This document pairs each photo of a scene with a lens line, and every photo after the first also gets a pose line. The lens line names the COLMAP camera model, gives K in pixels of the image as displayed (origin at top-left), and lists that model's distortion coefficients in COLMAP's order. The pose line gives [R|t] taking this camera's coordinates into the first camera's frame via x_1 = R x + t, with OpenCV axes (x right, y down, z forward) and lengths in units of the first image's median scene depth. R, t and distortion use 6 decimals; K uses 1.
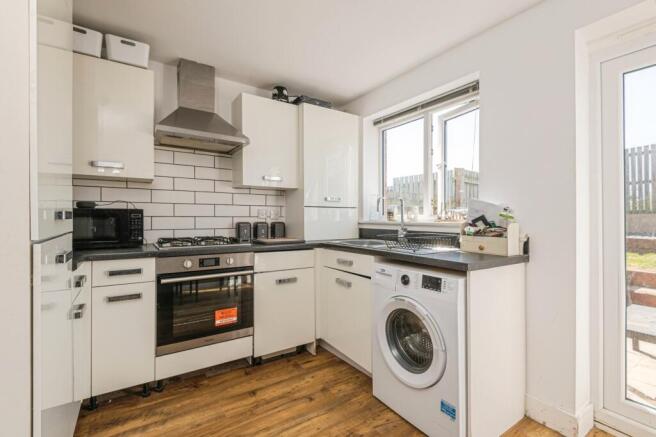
lens RADIAL K [[300.9, 0, 330.2], [0, 300.9, 219.0], [0, 0, 1]] dist [-0.000760, -0.000287]
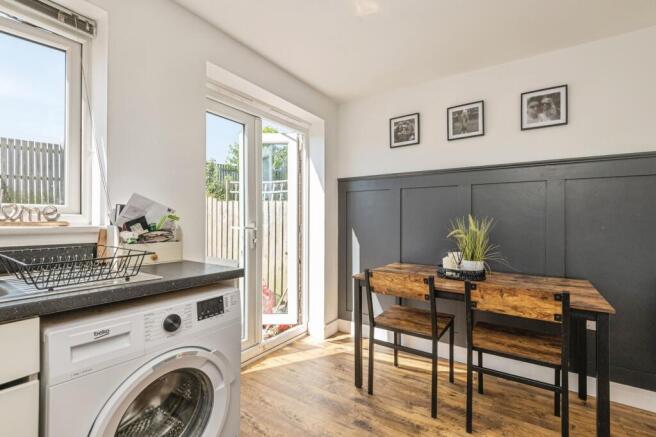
lens RADIAL K [[300.9, 0, 330.0], [0, 300.9, 216.0], [0, 0, 1]] dist [-0.000760, -0.000287]
pose [[-0.379299, -0.003107, 0.925269, -0.400755], [-0.005356, 0.999985, 0.001162, -0.016495], [-0.925259, -0.004515, -0.379310, 0.858007]]
